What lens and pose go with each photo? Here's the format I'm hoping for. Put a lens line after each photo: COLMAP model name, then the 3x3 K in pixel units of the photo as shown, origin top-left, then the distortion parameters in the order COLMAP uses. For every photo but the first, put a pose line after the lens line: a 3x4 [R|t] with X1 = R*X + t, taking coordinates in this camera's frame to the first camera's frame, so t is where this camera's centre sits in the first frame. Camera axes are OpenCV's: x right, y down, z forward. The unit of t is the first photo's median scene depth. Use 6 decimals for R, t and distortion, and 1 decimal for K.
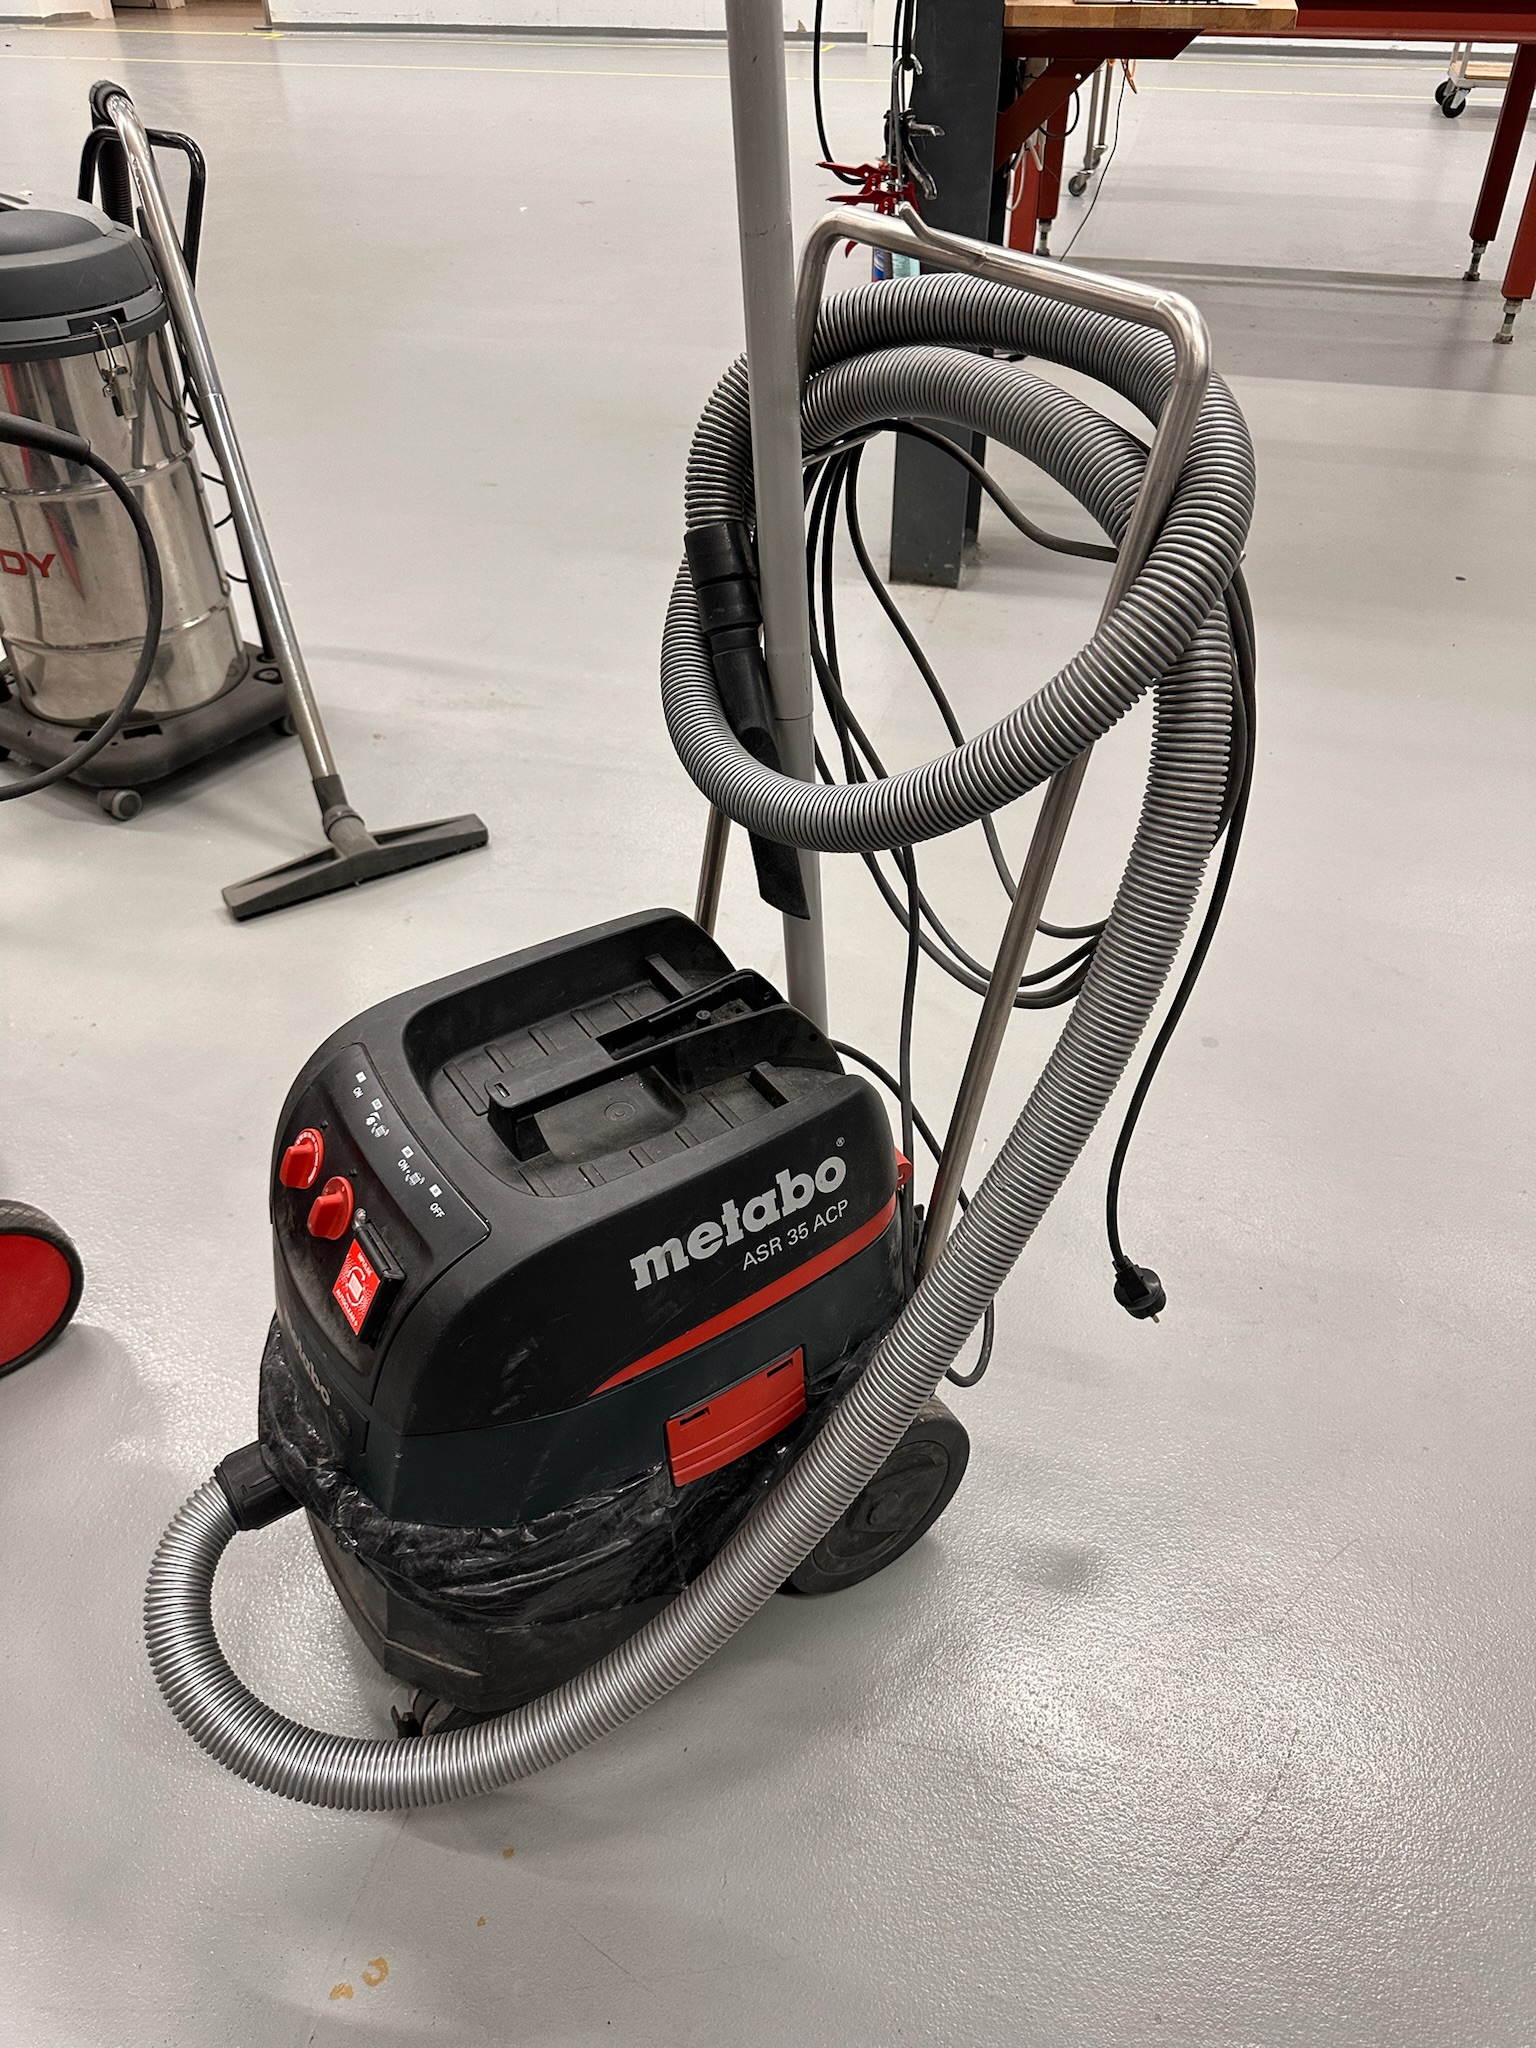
lens RADIAL K [[1514.3, 0, 768.0], [0, 1514.3, 1024.0], [0, 0, 1]] dist [0.044148, 0.002052]
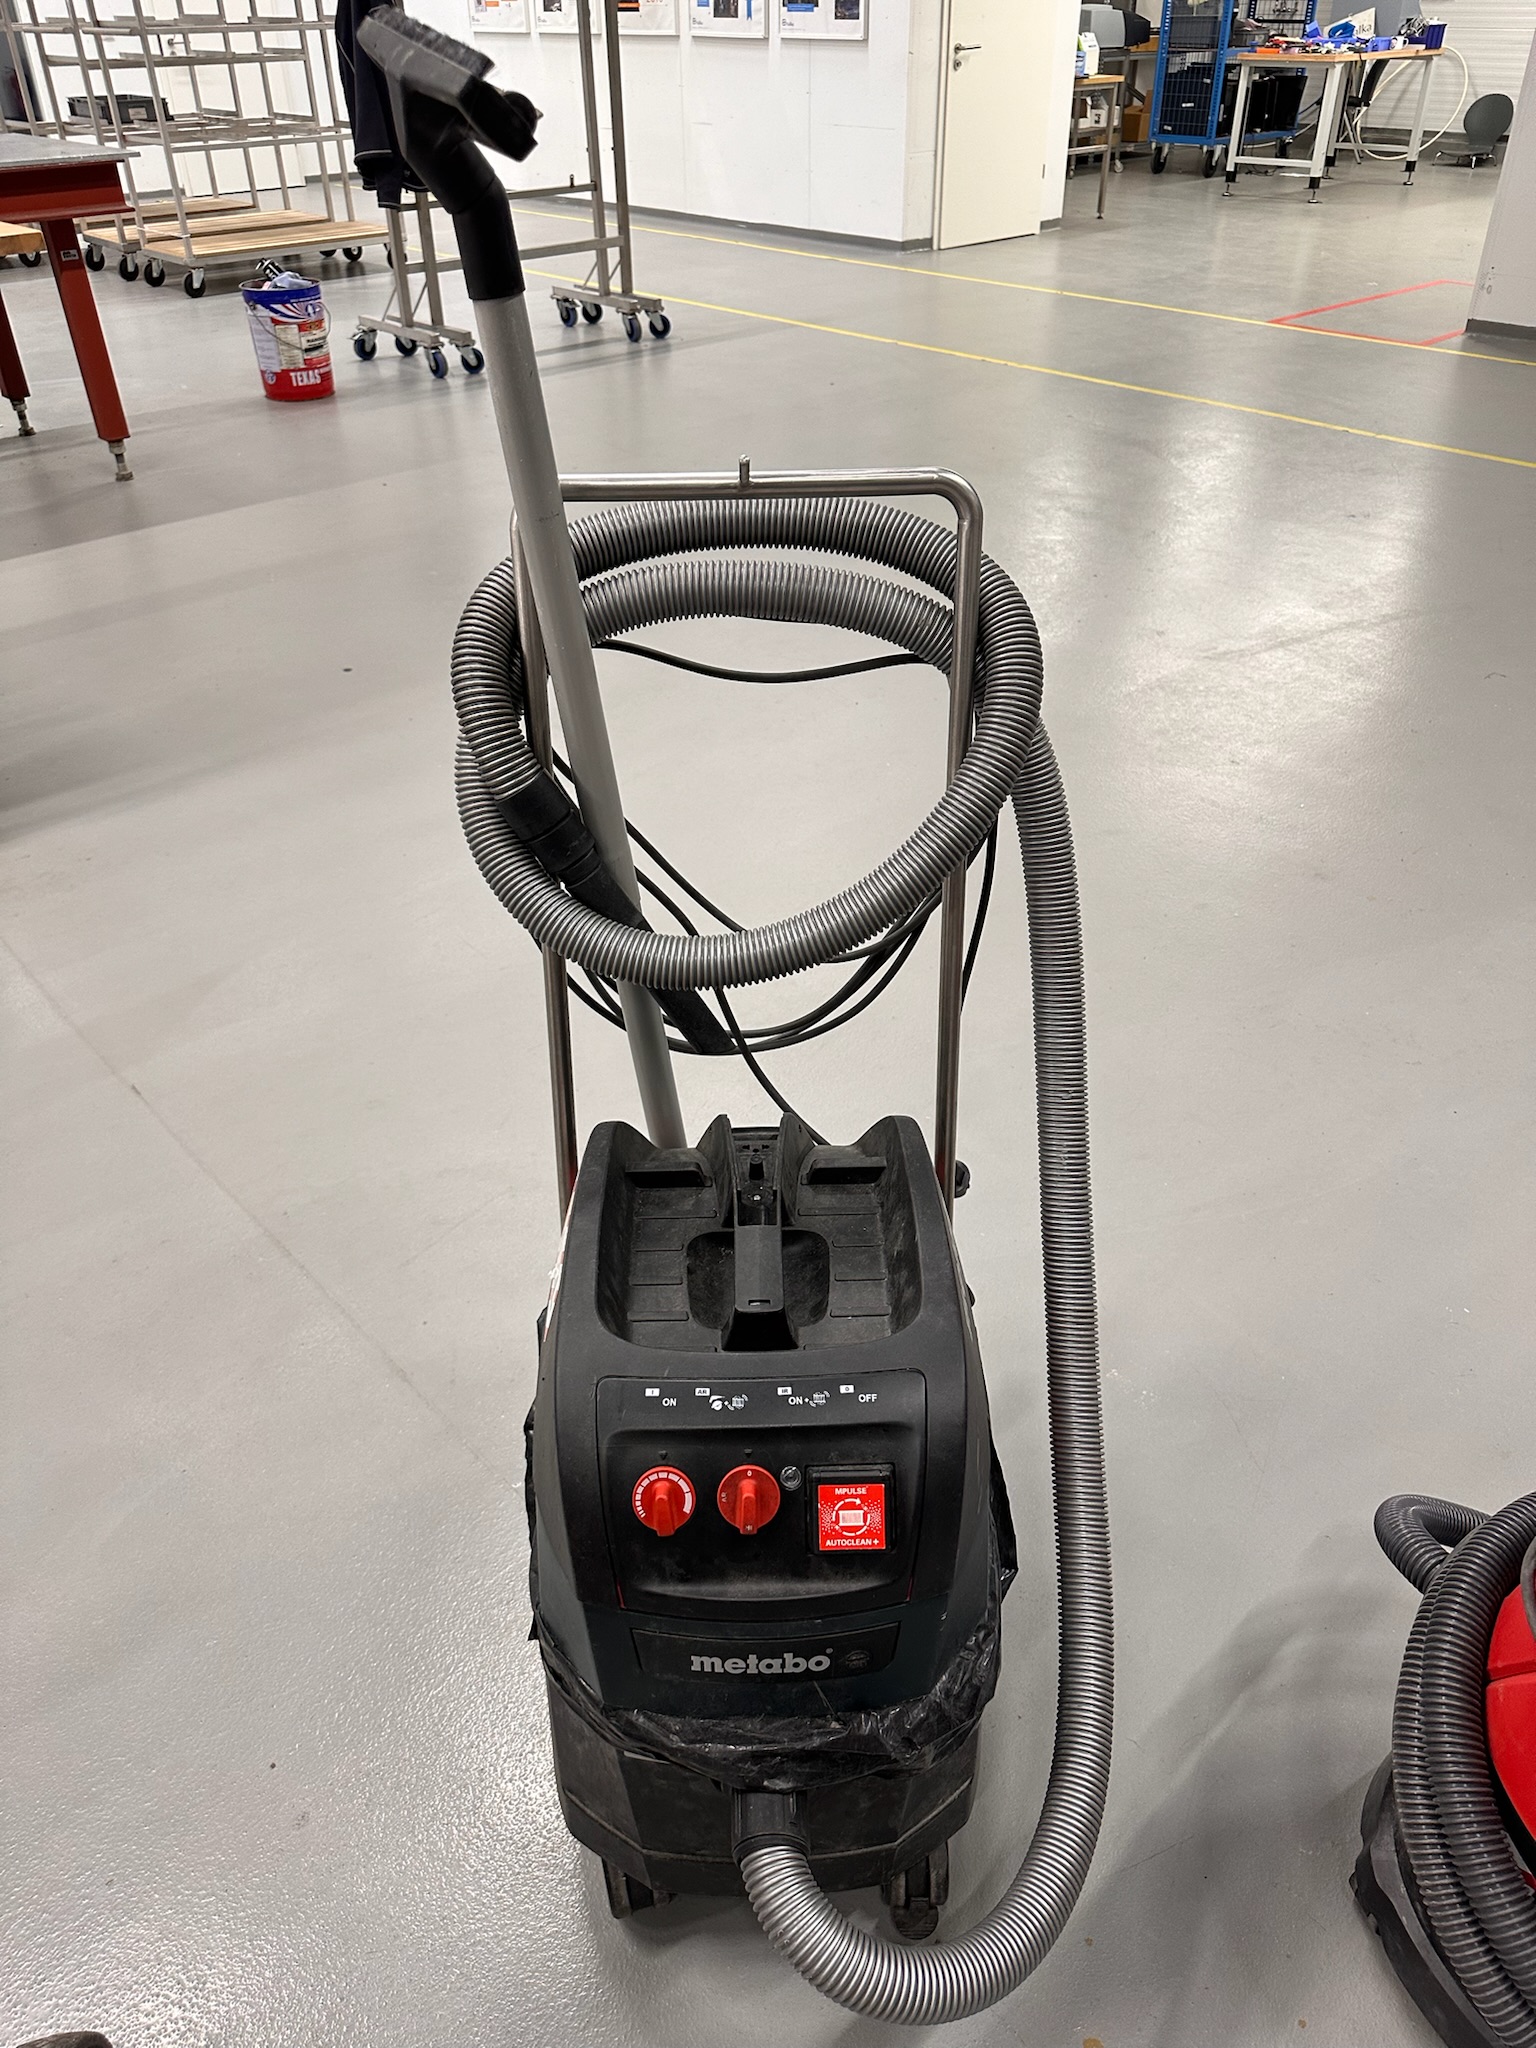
lens RADIAL K [[1538.0, 0, 769.6], [0, 1538.0, 1007.7], [0, 0, 1]] dist [0.070238, -0.005225]
pose [[0.525038, -0.483786, 0.700205, -0.827423], [0.535813, 0.827108, 0.169695, -0.305713], [-0.661241, 0.286082, 0.693482, 0.199250]]
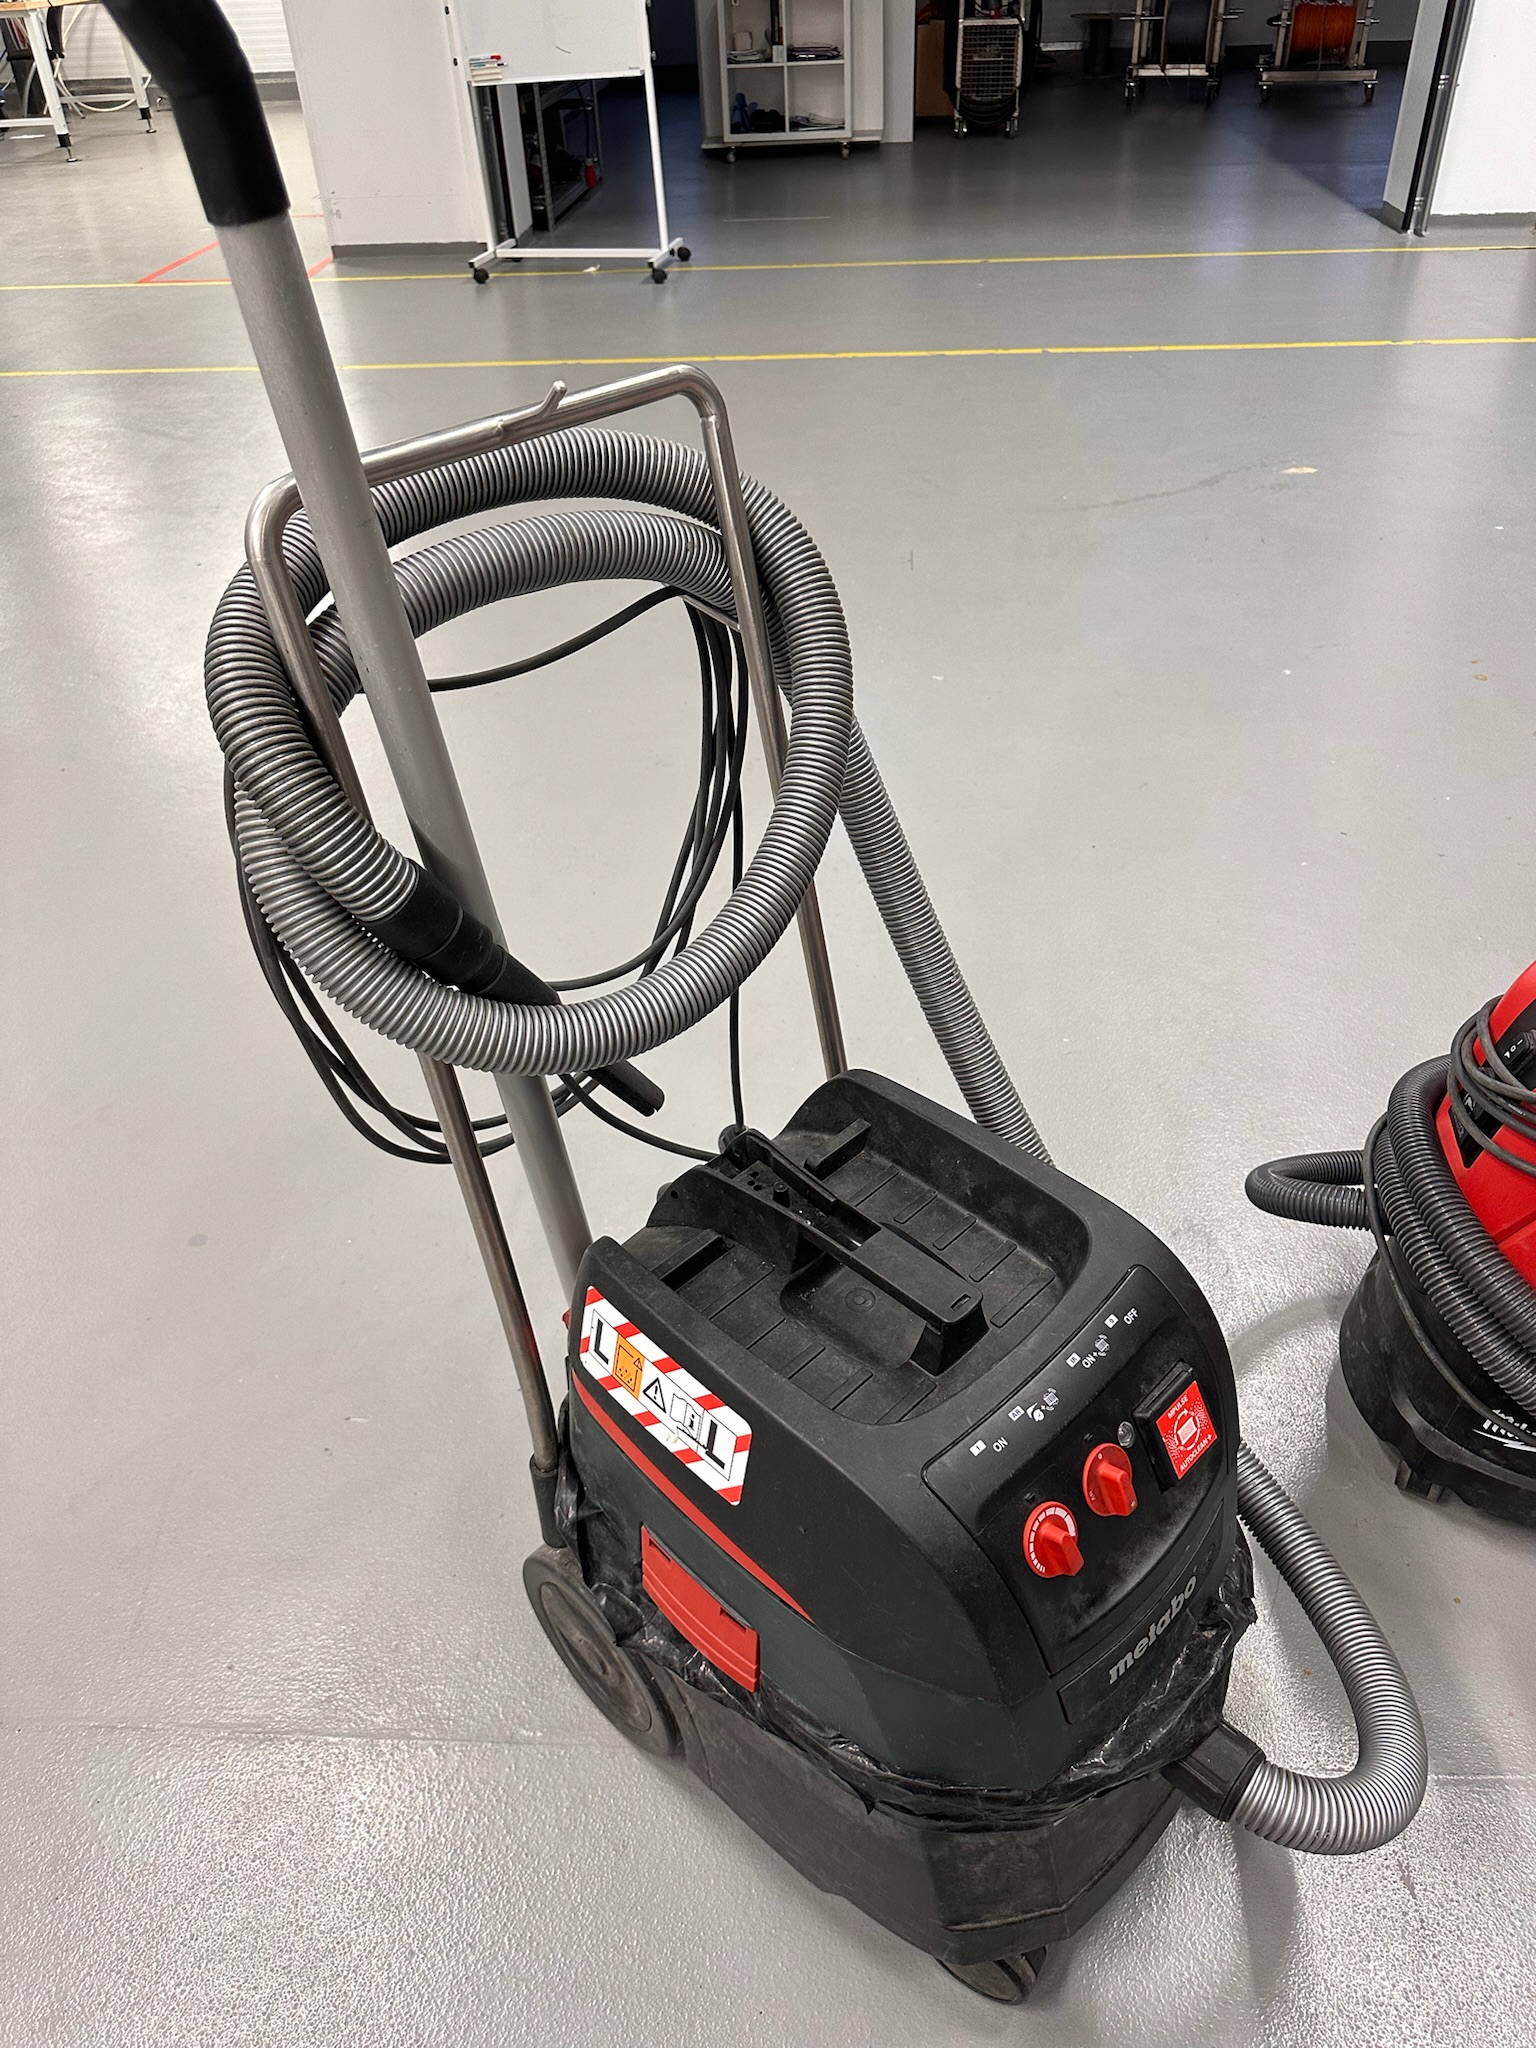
lens RADIAL K [[1514.3, 0, 768.0], [0, 1514.3, 1024.0], [0, 0, 1]] dist [0.044148, 0.002052]
pose [[-0.211257, -0.587990, 0.780794, -0.783781], [0.646021, 0.515473, 0.562978, -0.651150], [-0.733503, 0.623343, 0.270957, 0.734415]]
